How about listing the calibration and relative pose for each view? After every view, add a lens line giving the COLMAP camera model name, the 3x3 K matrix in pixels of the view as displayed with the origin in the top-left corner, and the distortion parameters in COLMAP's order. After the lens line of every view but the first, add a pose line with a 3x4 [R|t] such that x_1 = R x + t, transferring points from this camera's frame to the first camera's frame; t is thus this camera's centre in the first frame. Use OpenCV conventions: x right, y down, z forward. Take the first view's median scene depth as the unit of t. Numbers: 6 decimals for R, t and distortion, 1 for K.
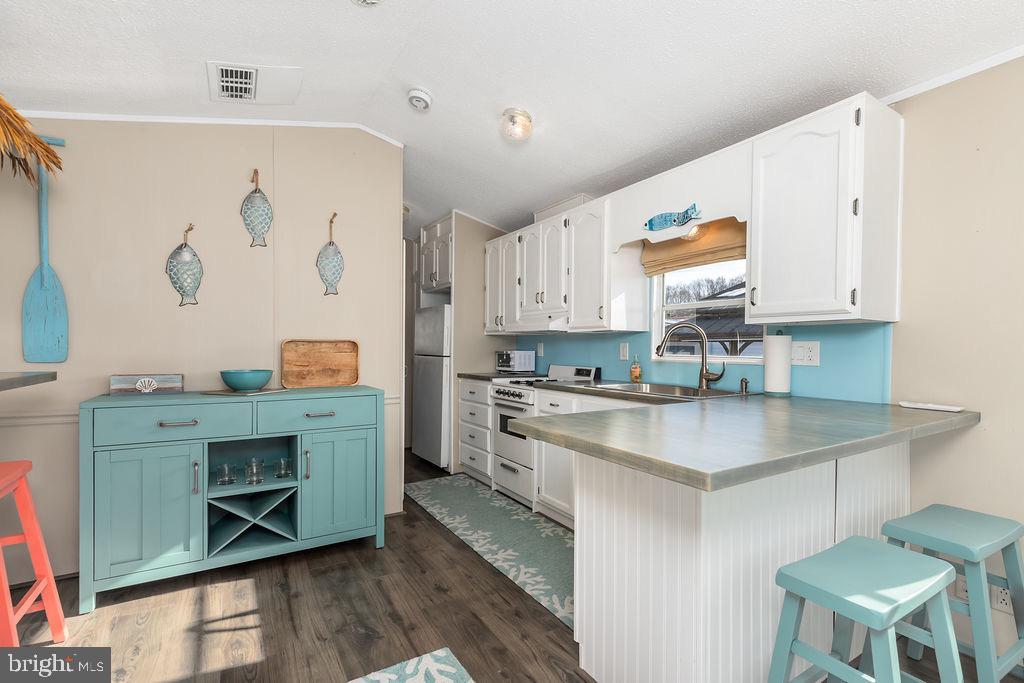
lens RADIAL K [[462.3, 0, 513.8], [0, 462.3, 352.0], [0, 0, 1]] dist [0.003555, -0.000962]
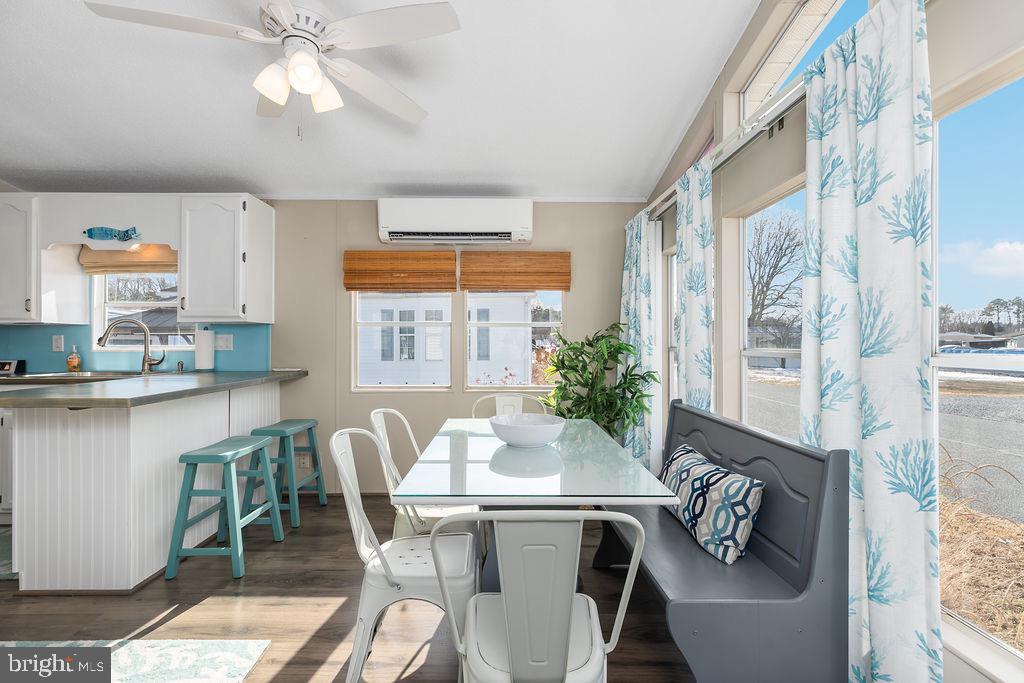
lens RADIAL K [[462.3, 0, 518.1], [0, 462.3, 344.6], [0, 0, 1]] dist [0.003555, -0.000962]
pose [[0.511864, -0.007480, 0.859034, -0.139903], [0.013084, 0.999914, 0.000911, 0.016470], [-0.858967, 0.010773, 0.511918, -0.464199]]
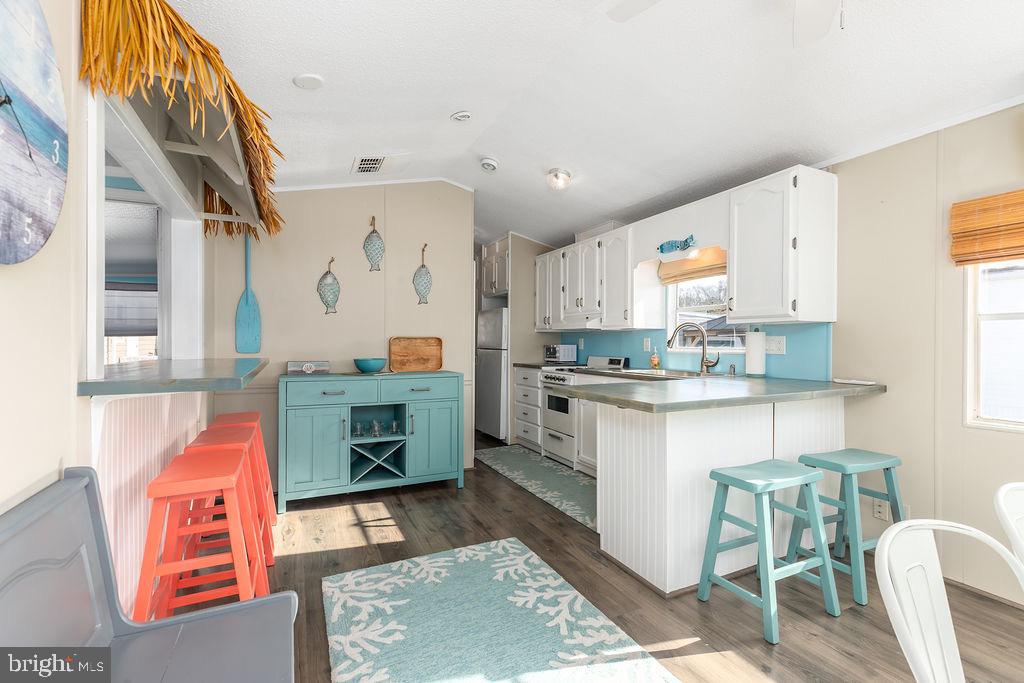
lens RADIAL K [[462.3, 0, 505.5], [0, 462.3, 340.5], [0, 0, 1]] dist [0.003555, -0.000962]
pose [[0.992777, -0.004391, -0.119893, 0.008807], [0.002534, 0.999875, -0.015638, 0.006271], [0.119946, 0.015221, 0.992664, -0.323140]]
